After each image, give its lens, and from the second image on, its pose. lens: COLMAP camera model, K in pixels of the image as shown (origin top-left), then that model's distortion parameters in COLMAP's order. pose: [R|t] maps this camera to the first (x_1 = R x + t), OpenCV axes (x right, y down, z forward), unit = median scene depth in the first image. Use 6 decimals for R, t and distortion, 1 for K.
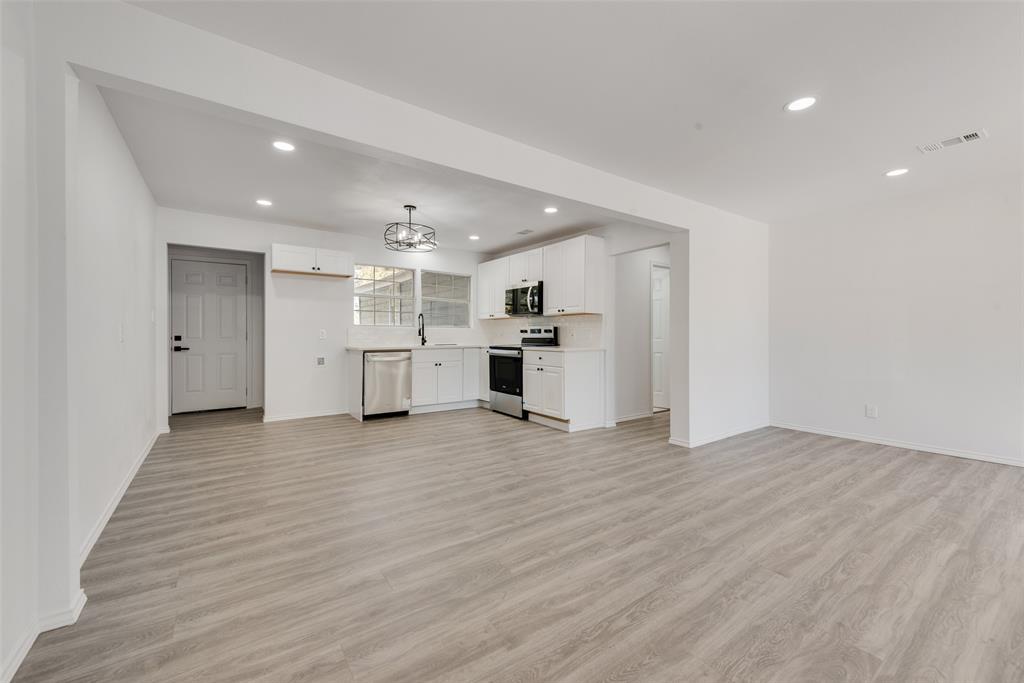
lens RADIAL K [[407.4, 0, 512.7], [0, 407.4, 337.3], [0, 0, 1]] dist [0.003510, -0.001538]
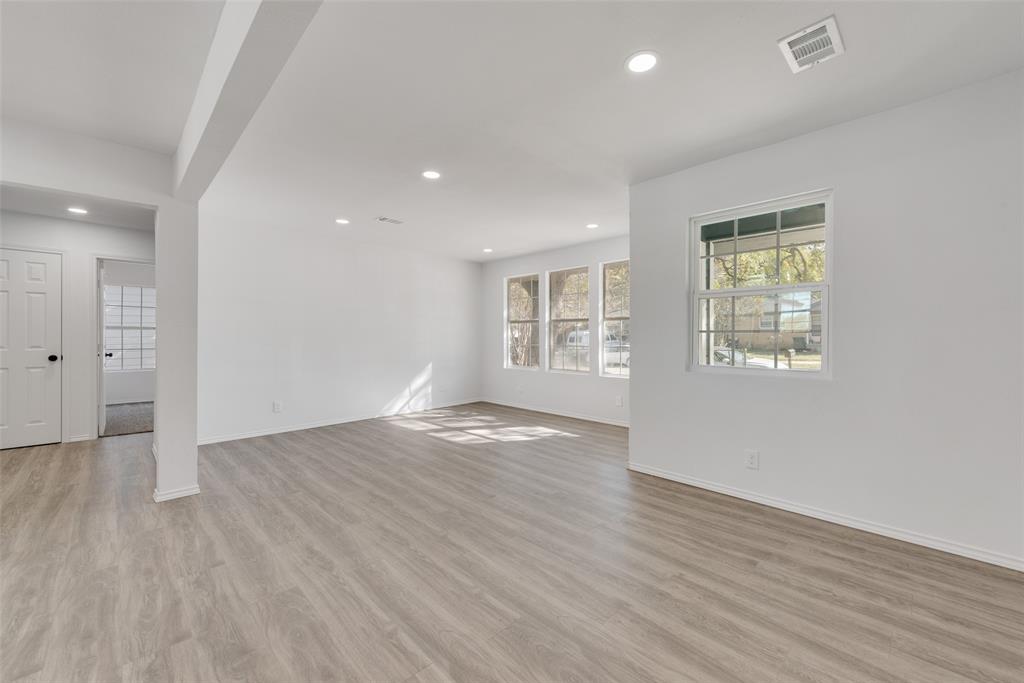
lens RADIAL K [[407.4, 0, 520.3], [0, 407.4, 335.5], [0, 0, 1]] dist [0.003510, -0.001538]
pose [[-0.176437, 0.006033, 0.984293, -0.325974], [0.012379, 0.999916, -0.003910, -0.005975], [-0.984234, 0.011495, -0.176497, 0.437420]]
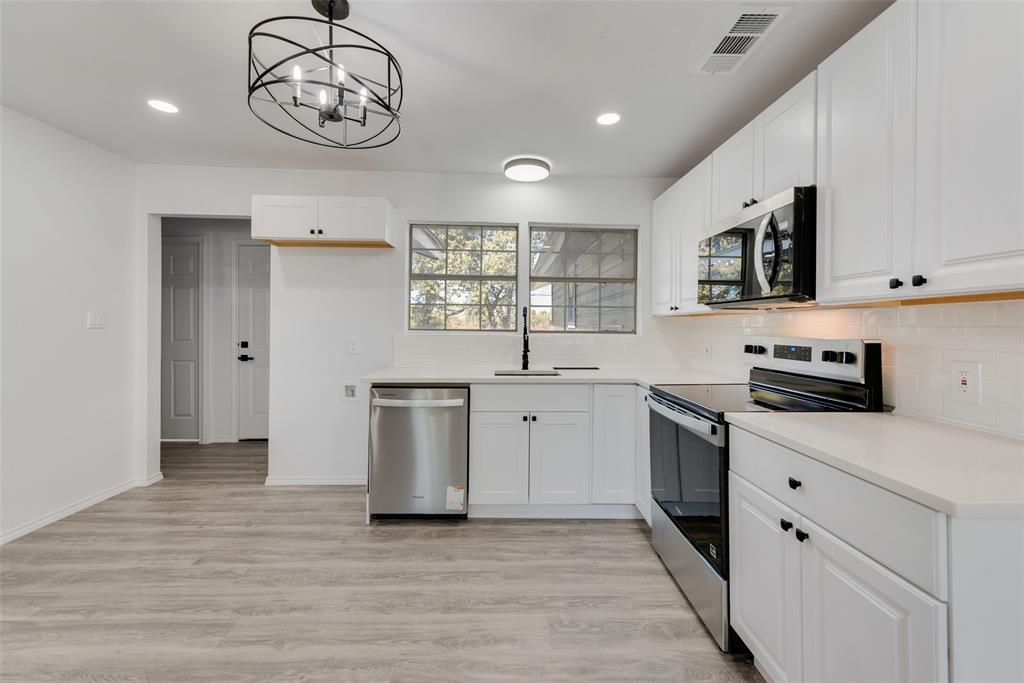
lens RADIAL K [[407.4, 0, 514.6], [0, 407.4, 323.0], [0, 0, 1]] dist [0.003510, -0.001538]
pose [[0.830584, 0.000670, -0.556893, 0.062341], [-0.012583, 0.999767, -0.017564, -0.035055], [0.556751, 0.021596, 0.830399, 0.685062]]
